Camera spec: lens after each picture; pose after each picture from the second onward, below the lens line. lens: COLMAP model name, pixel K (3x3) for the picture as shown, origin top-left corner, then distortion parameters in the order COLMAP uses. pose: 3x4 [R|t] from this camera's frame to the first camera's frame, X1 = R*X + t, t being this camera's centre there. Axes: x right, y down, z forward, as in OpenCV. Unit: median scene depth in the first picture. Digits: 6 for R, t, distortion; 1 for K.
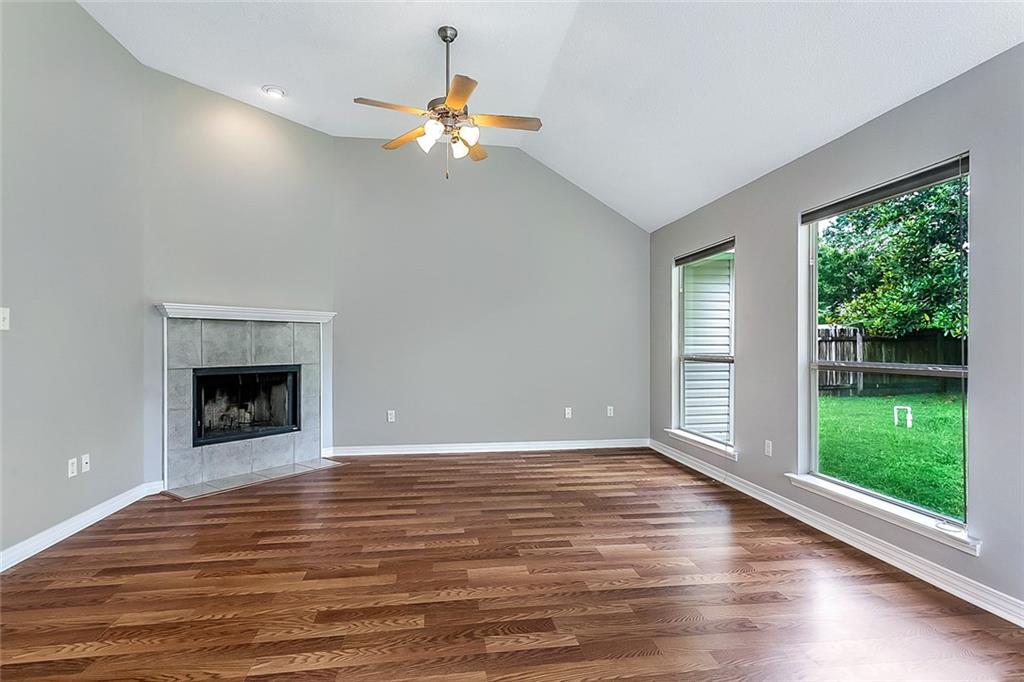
lens RADIAL K [[497.8, 0, 511.7], [0, 497.8, 339.5], [0, 0, 1]] dist [-0.001131, -0.000274]
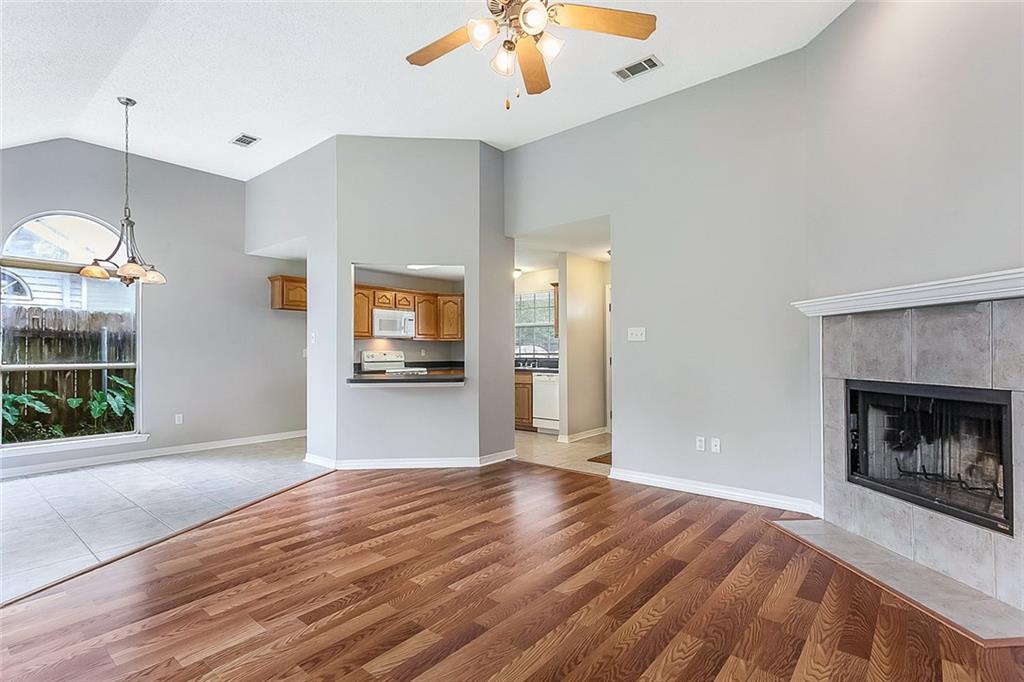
lens RADIAL K [[497.8, 0, 510.8], [0, 497.8, 351.2], [0, 0, 1]] dist [-0.001131, -0.000274]
pose [[-0.751986, 0.004946, -0.659161, 0.358193], [0.011673, 0.999915, -0.005814, 0.017943], [0.659076, -0.012067, -0.751980, 1.706245]]
